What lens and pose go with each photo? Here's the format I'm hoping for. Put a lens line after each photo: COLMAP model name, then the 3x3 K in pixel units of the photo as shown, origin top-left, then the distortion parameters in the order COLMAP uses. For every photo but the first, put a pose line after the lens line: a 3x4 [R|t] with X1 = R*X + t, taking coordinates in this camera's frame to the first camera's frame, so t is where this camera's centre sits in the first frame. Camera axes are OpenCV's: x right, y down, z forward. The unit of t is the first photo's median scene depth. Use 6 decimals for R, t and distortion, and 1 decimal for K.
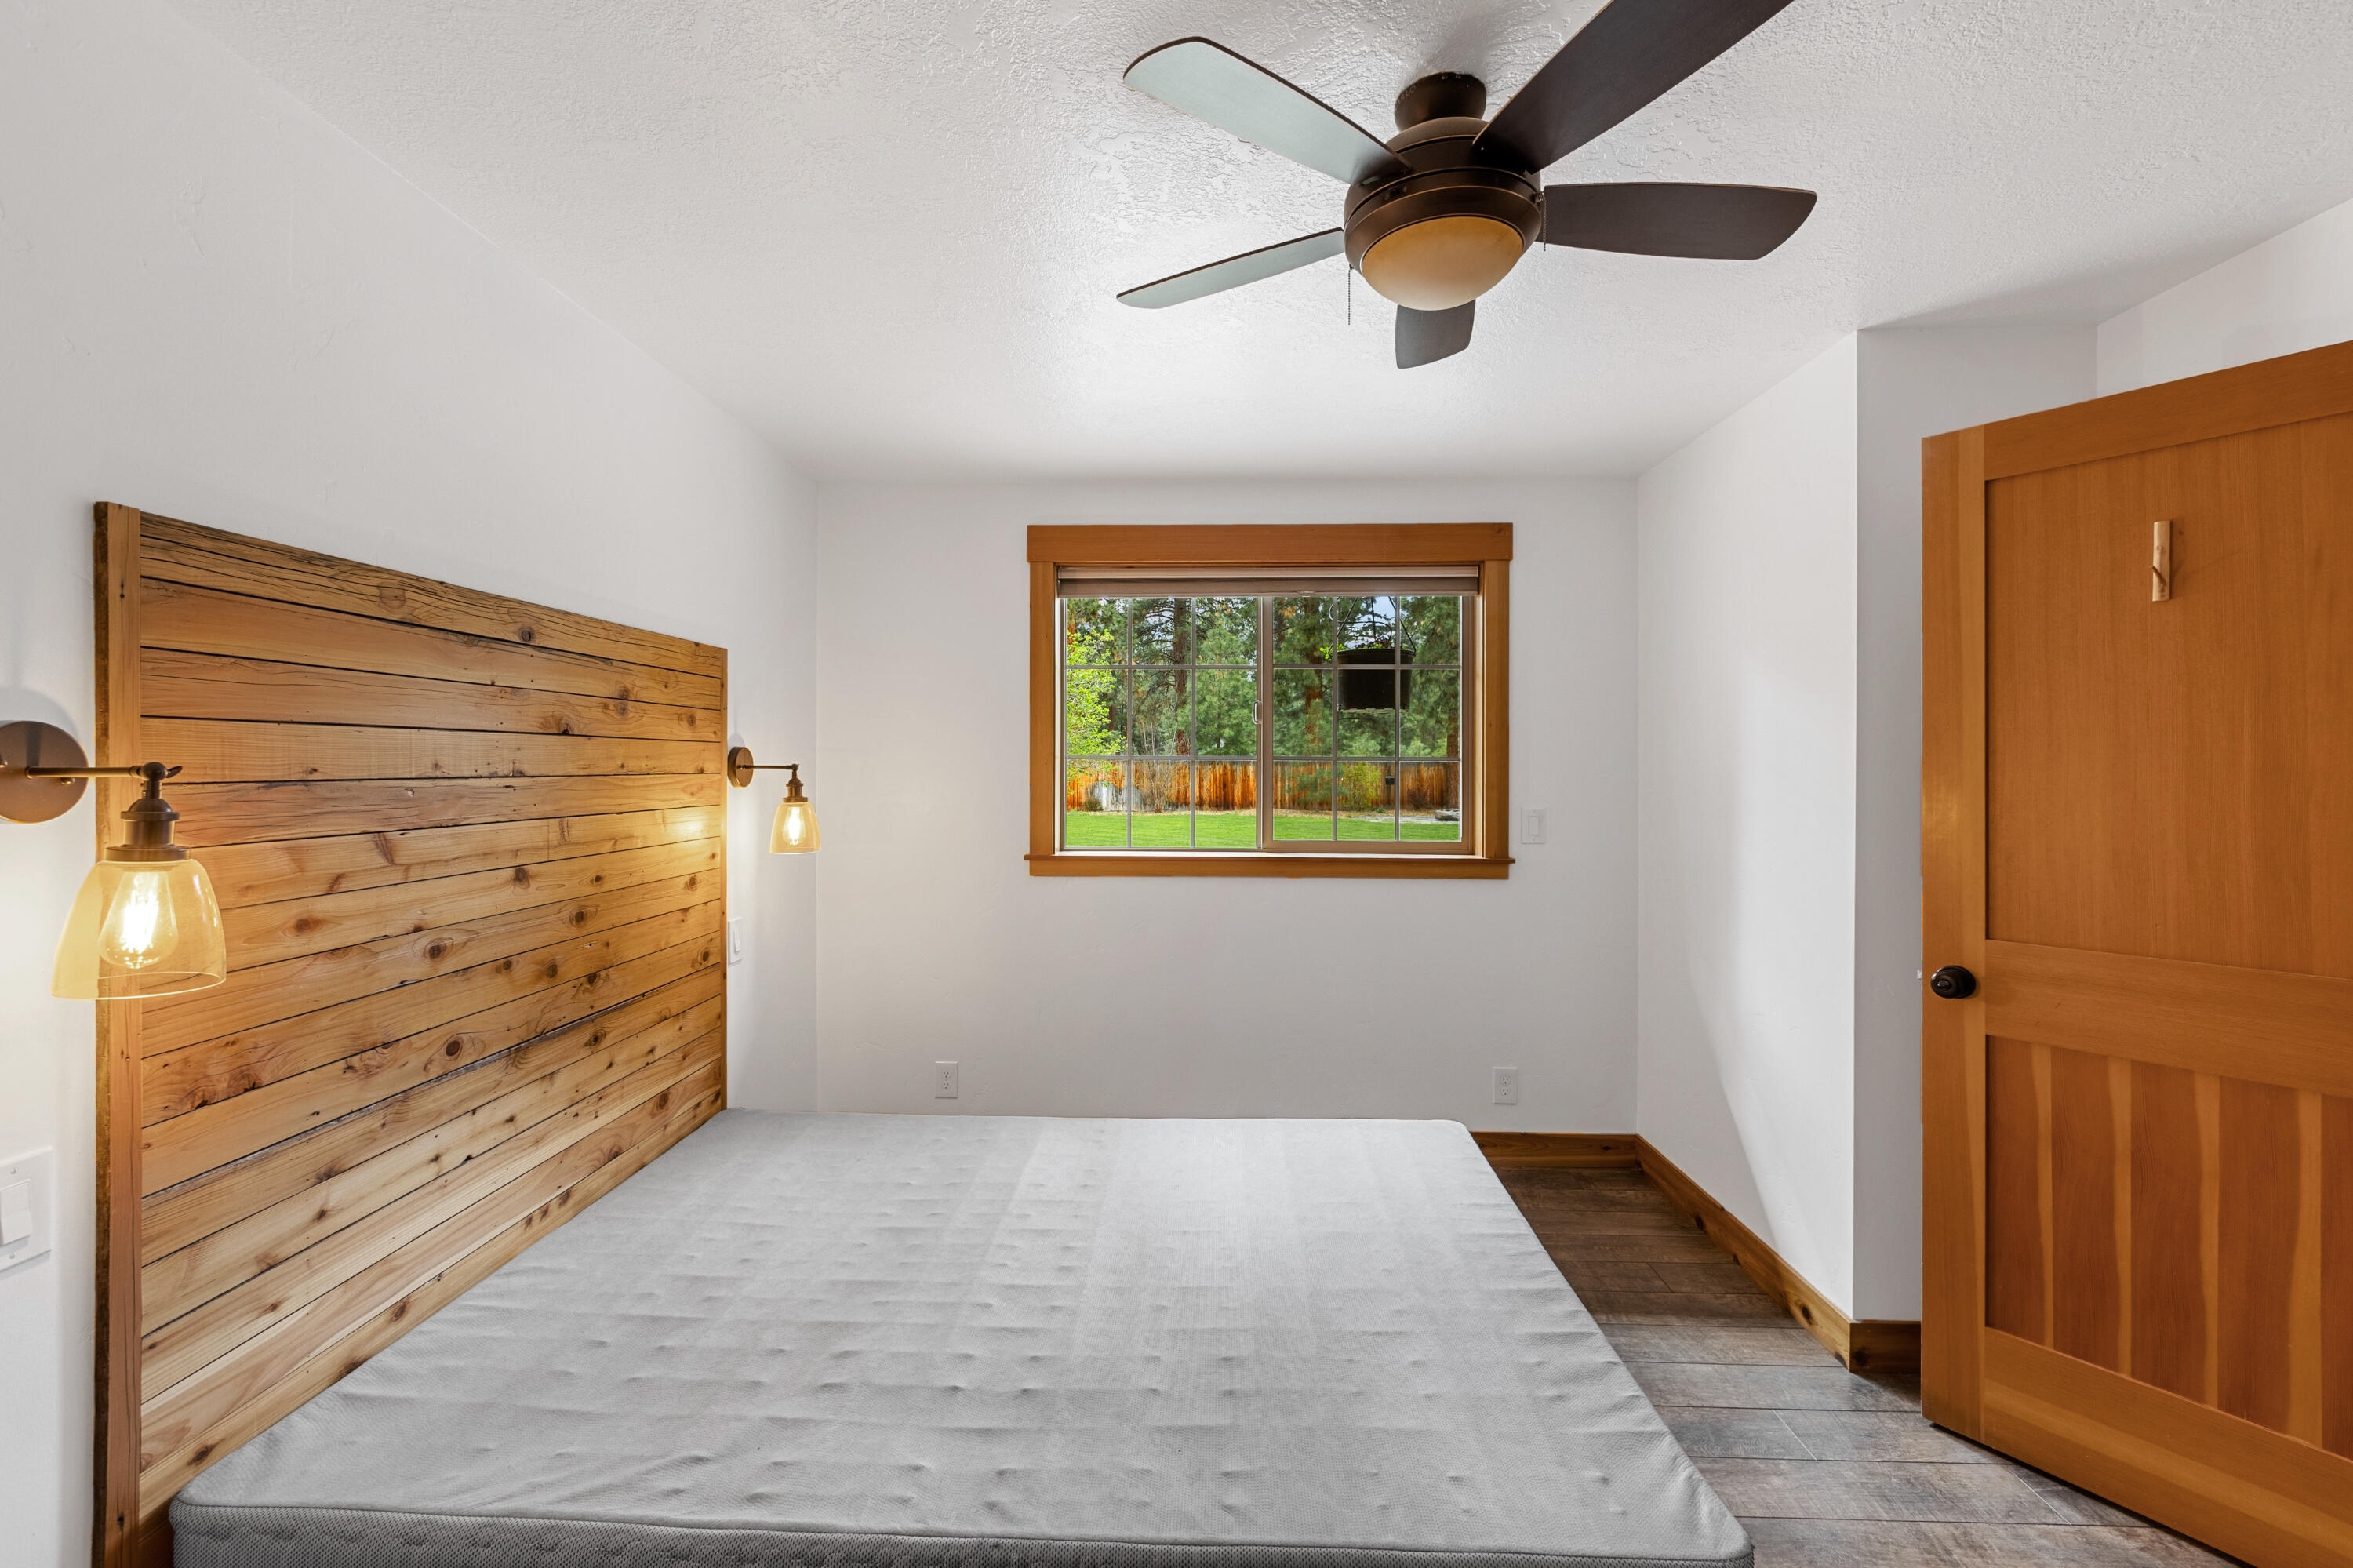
lens RADIAL K [[1011.3, 0, 1182.2], [0, 1011.3, 767.7], [0, 0, 1]] dist [-0.003847, 0.000171]
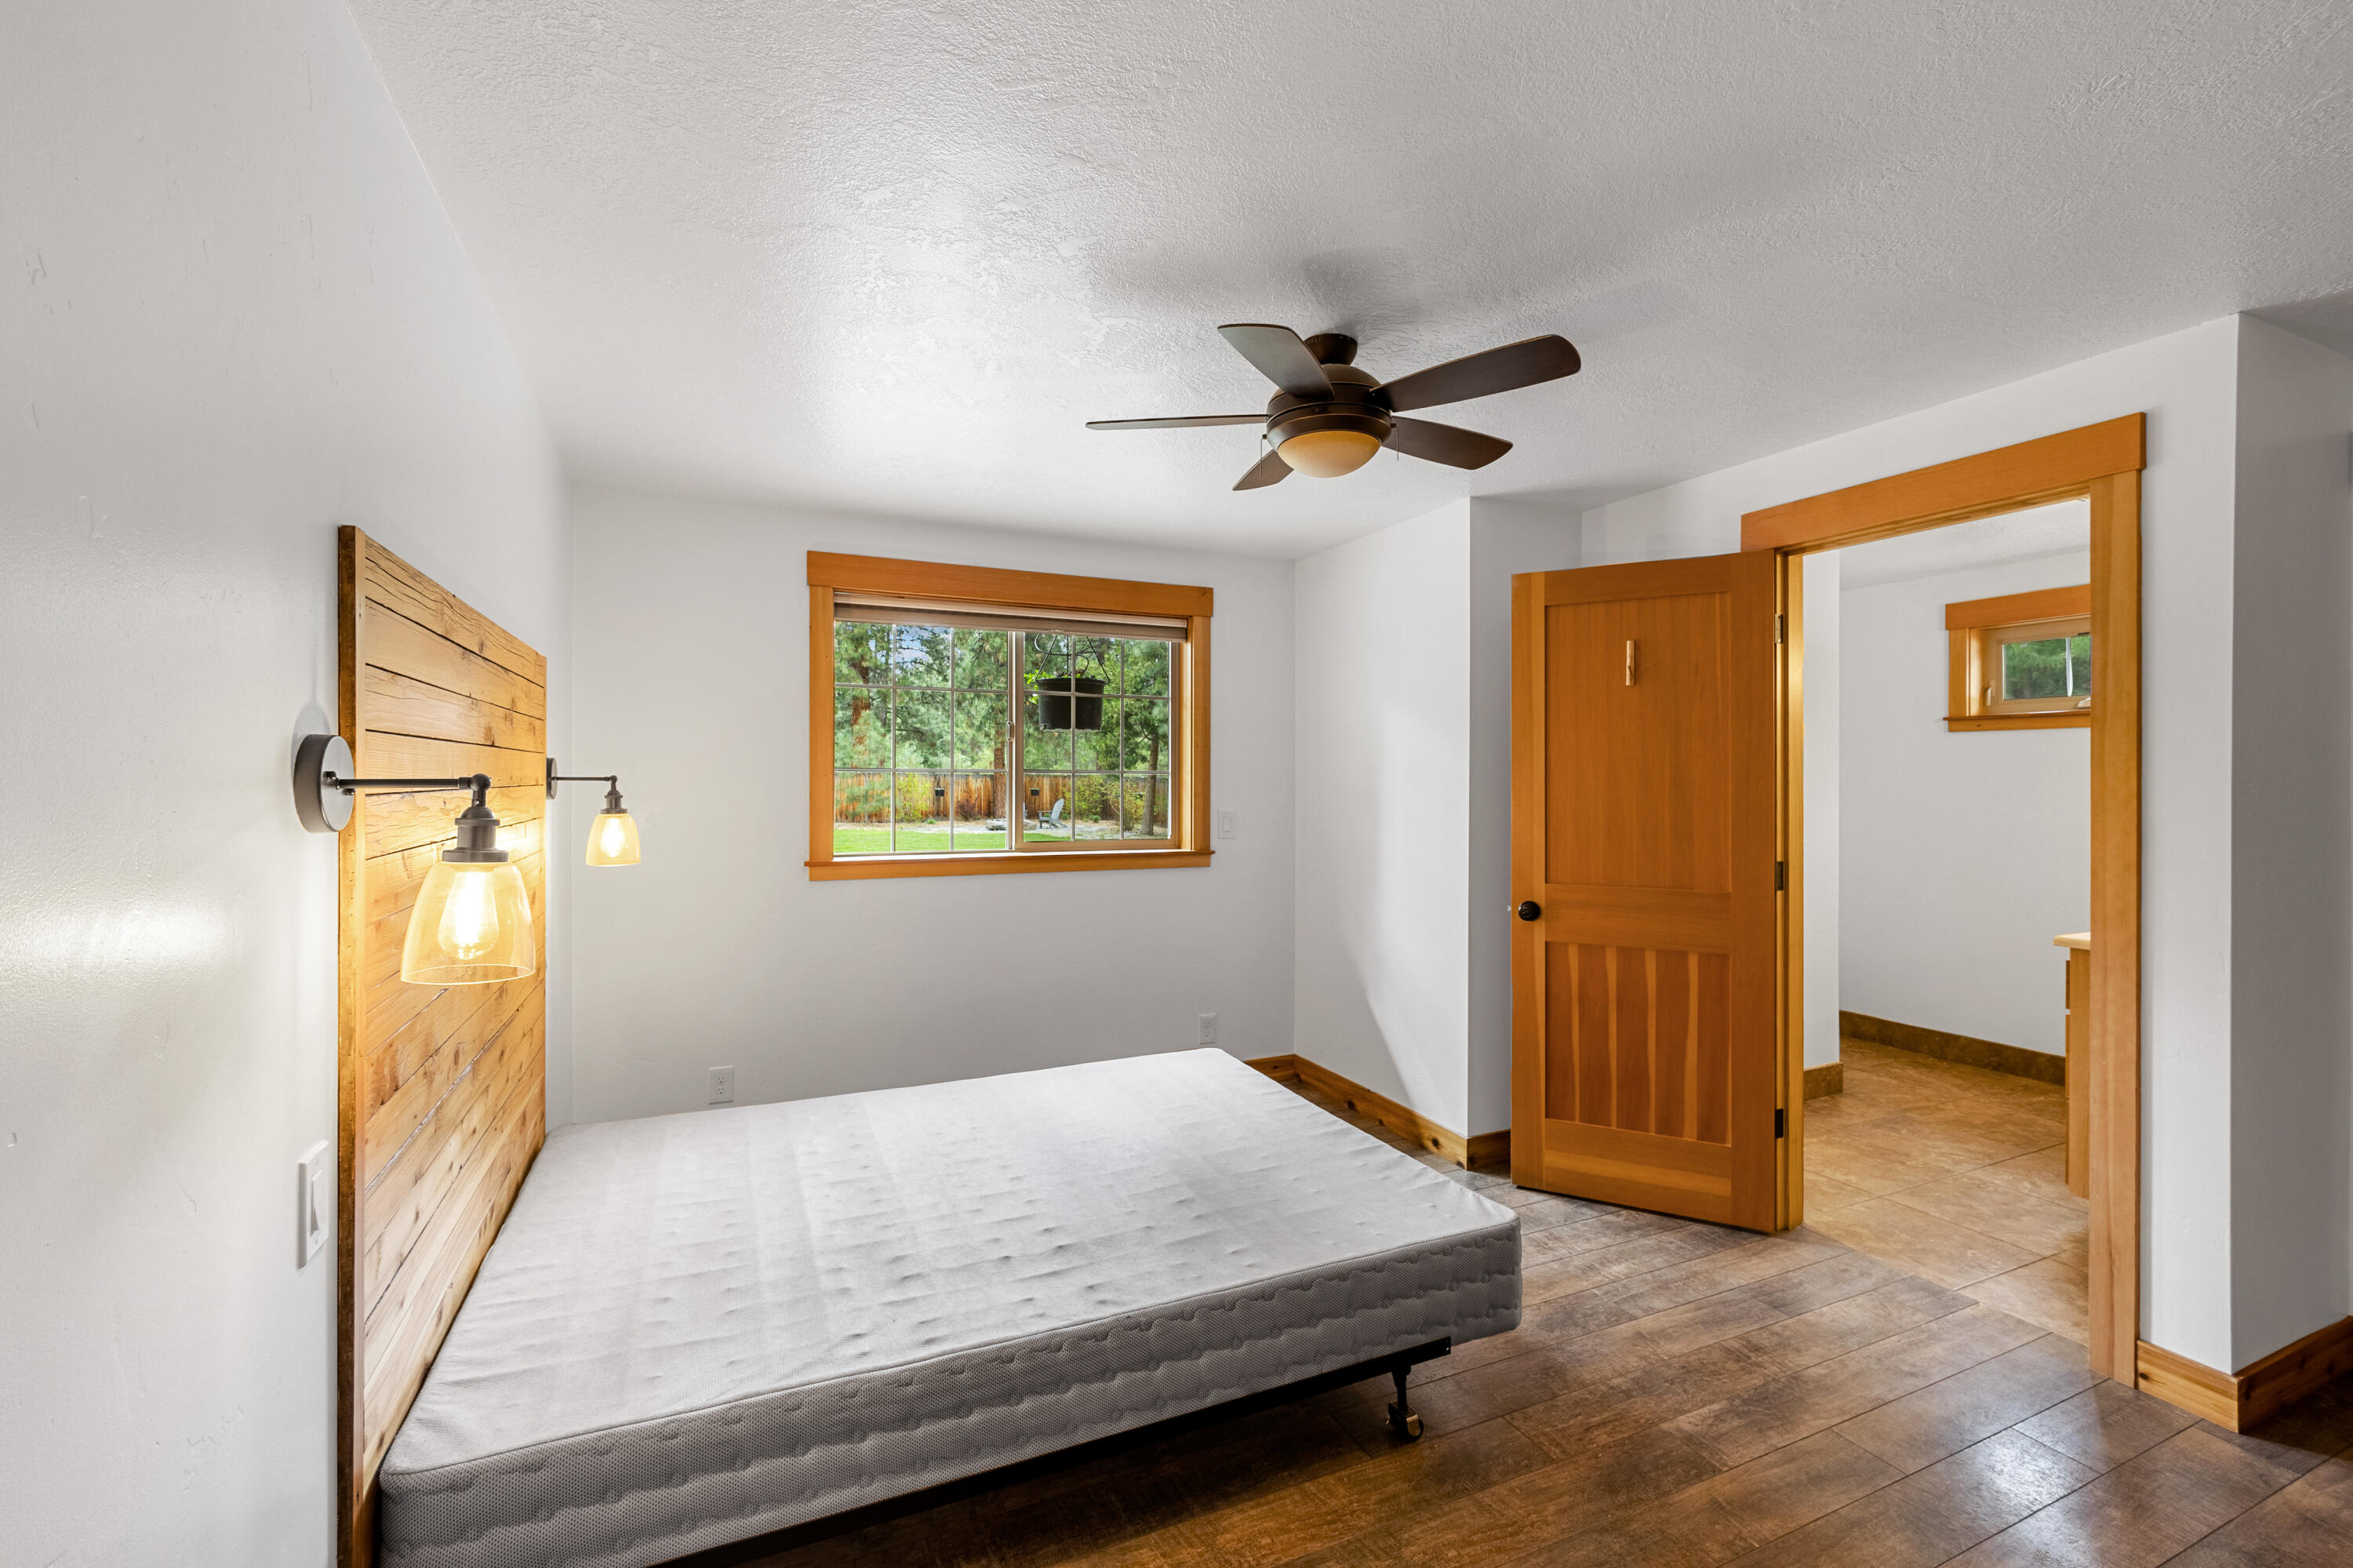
lens RADIAL K [[998.8, 0, 1185.9], [0, 998.8, 781.1], [0, 0, 1]] dist [-0.003425, 0.000162]
pose [[0.893027, -0.000772, 0.450002, -0.456668], [0.000105, 0.999999, 0.001508, 0.000236], [-0.450002, -0.001299, 0.893026, -0.190489]]
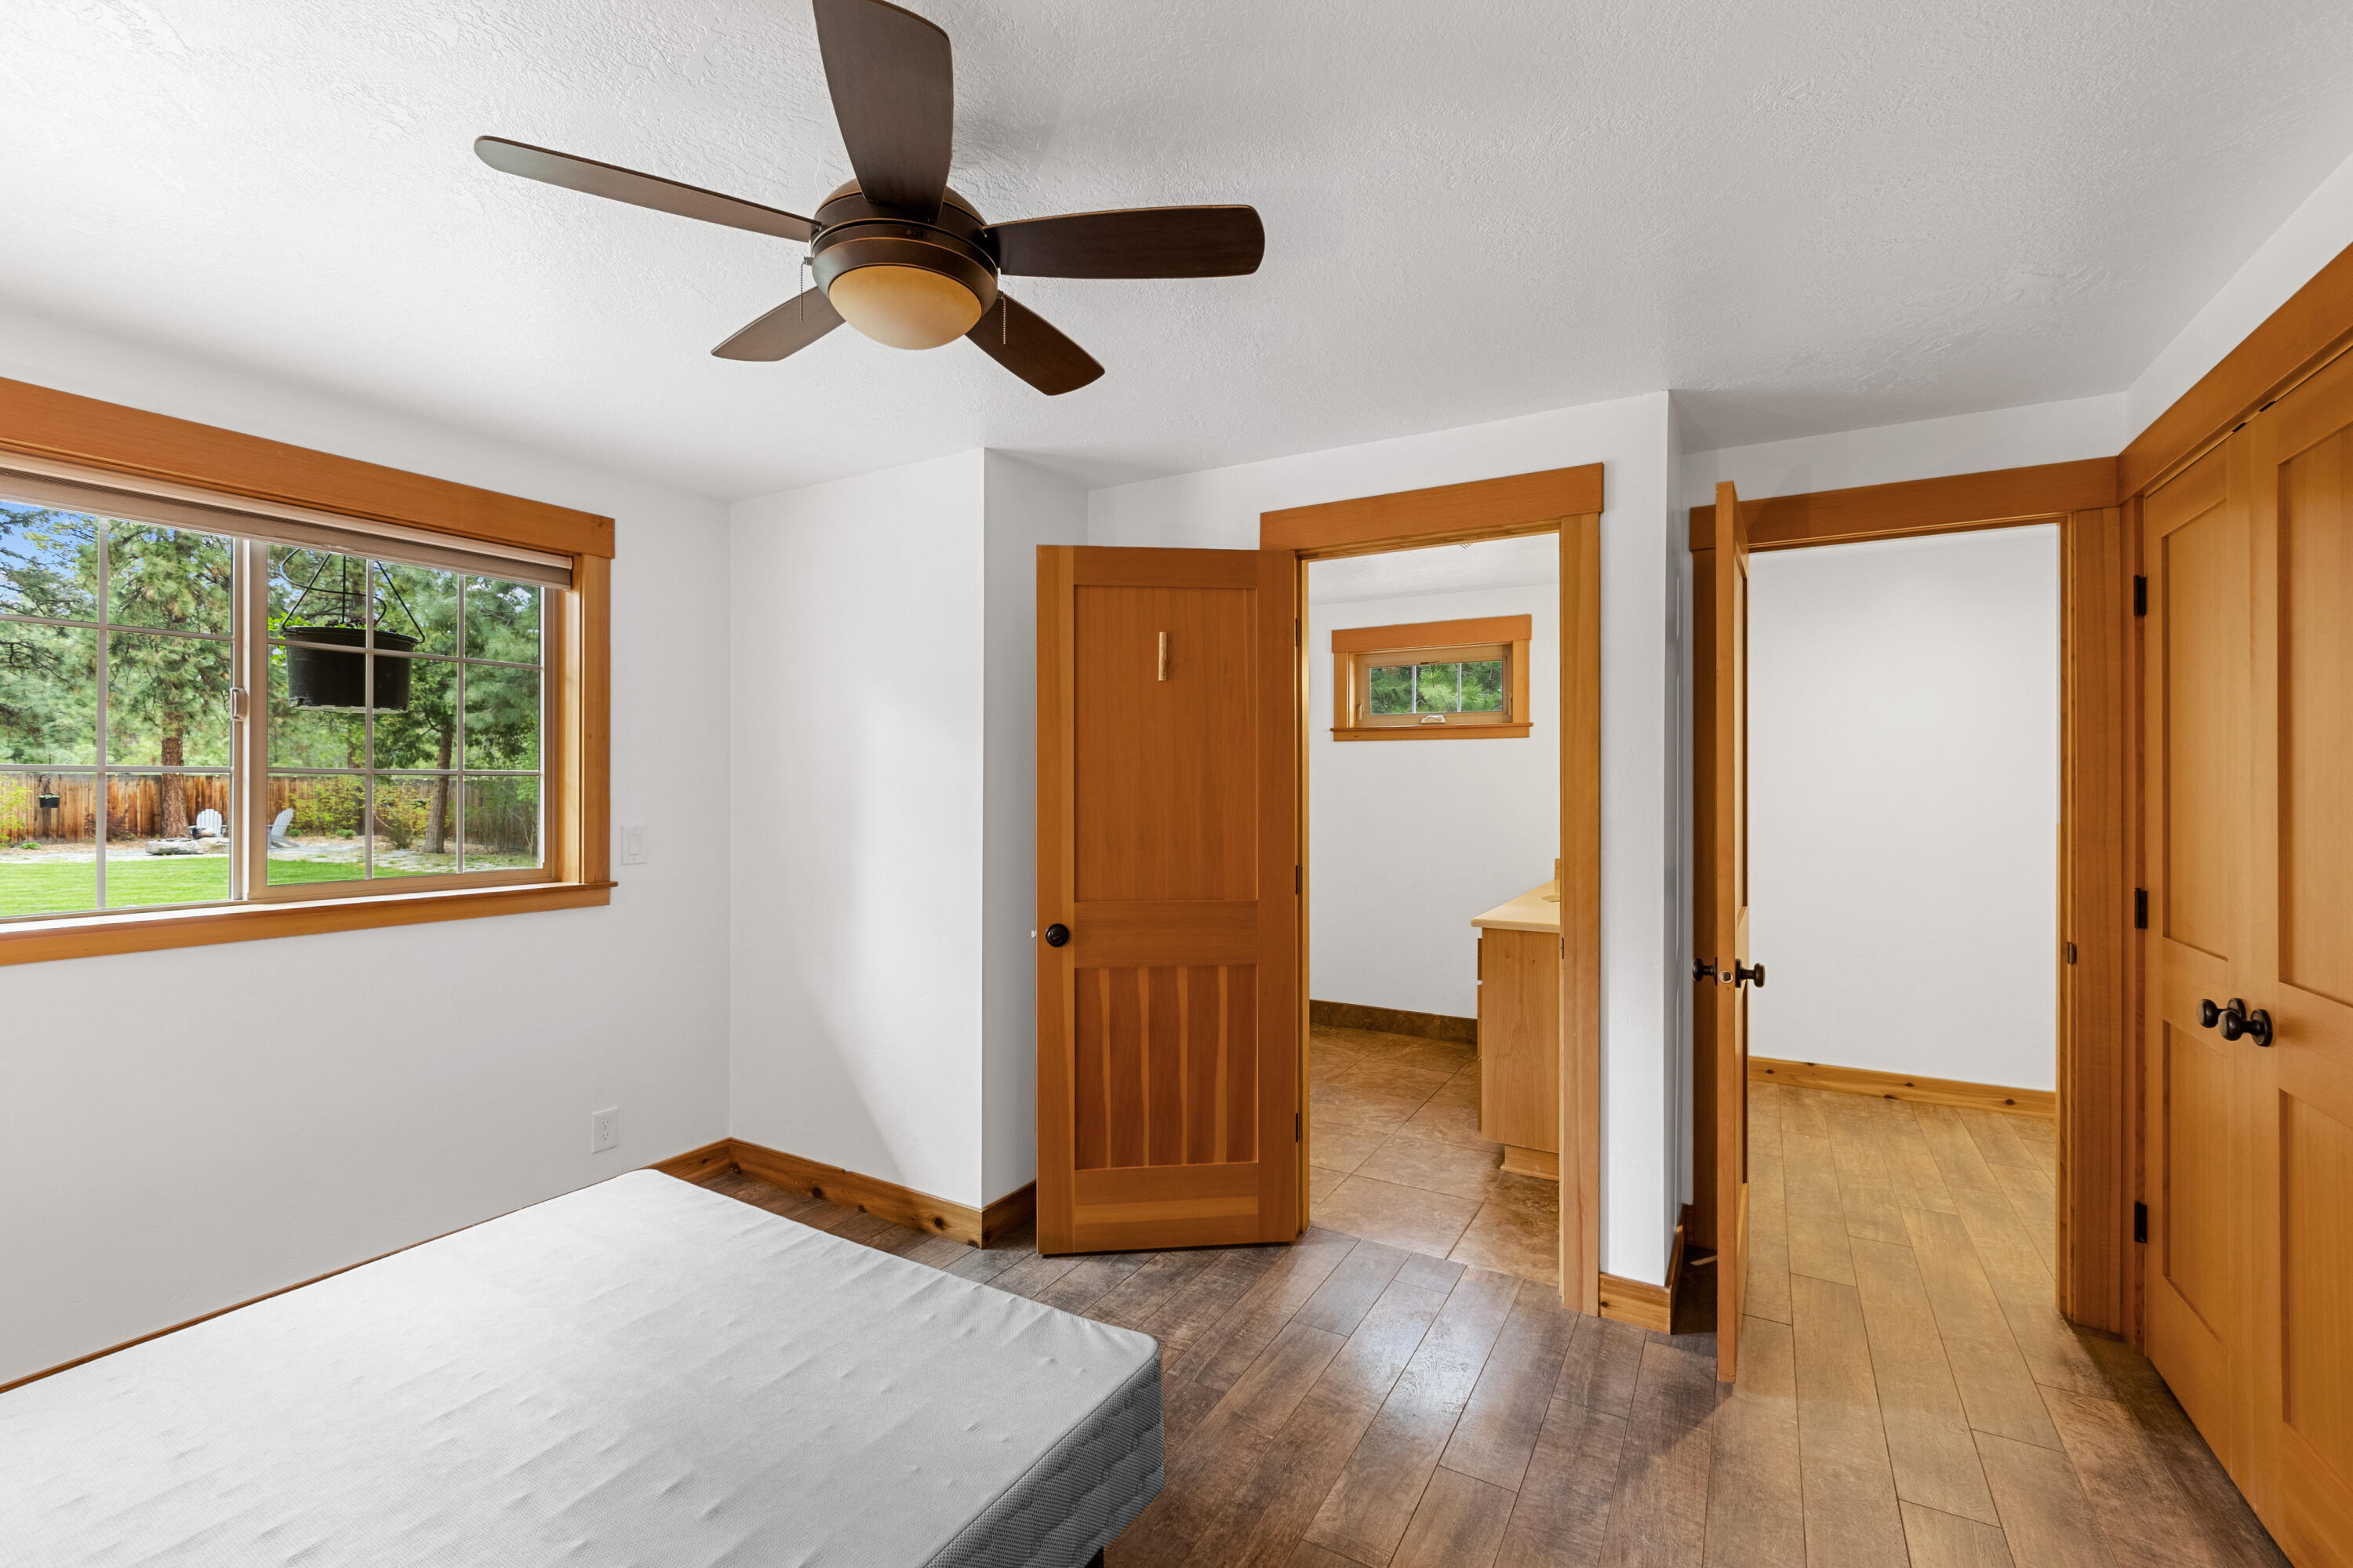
lens RADIAL K [[1000.2, 0, 1174.1], [0, 1000.2, 781.1], [0, 0, 1]] dist [-0.003298, -0.000058]
pose [[0.478145, 0.000122, 0.878281, -0.387345], [0.000770, 1.000000, -0.000559, -0.002049], [-0.878281, 0.000944, 0.478144, 0.188048]]
